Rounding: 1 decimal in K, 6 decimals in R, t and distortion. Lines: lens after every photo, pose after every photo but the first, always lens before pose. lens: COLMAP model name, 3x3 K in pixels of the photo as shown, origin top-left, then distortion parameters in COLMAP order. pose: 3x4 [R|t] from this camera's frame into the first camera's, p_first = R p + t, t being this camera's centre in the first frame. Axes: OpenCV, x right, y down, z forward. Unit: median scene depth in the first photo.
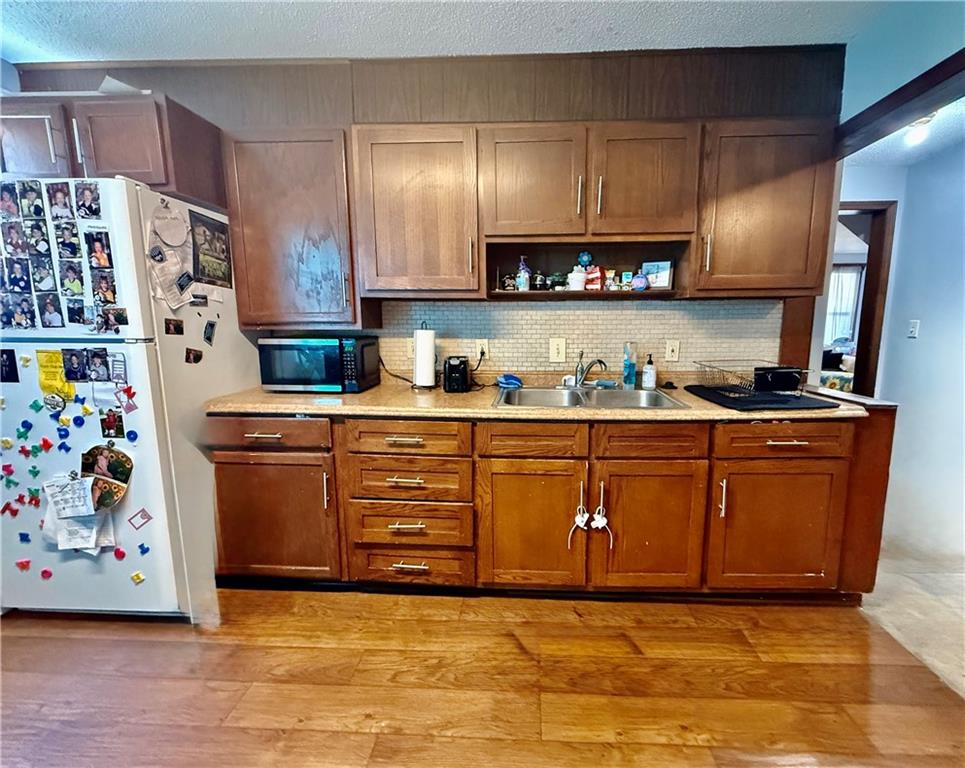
lens RADIAL K [[426.4, 0, 512.3], [0, 426.4, 386.5], [0, 0, 1]] dist [-0.000280, 0.000116]
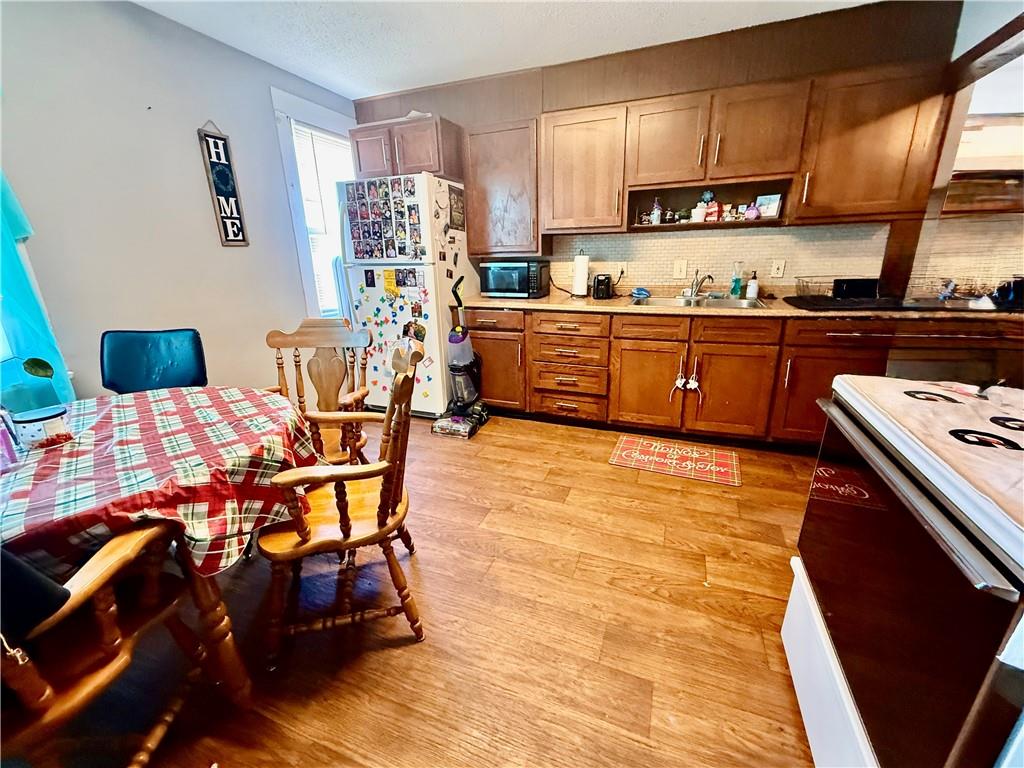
lens RADIAL K [[425.5, 0, 513.2], [0, 425.5, 386.6], [0, 0, 1]] dist [-0.001650, 0.000570]
pose [[0.944157, 0.076392, -0.320518, 0.084406], [-0.025308, 0.986692, 0.160616, 0.095108], [0.328522, -0.143535, 0.933526, -0.581013]]
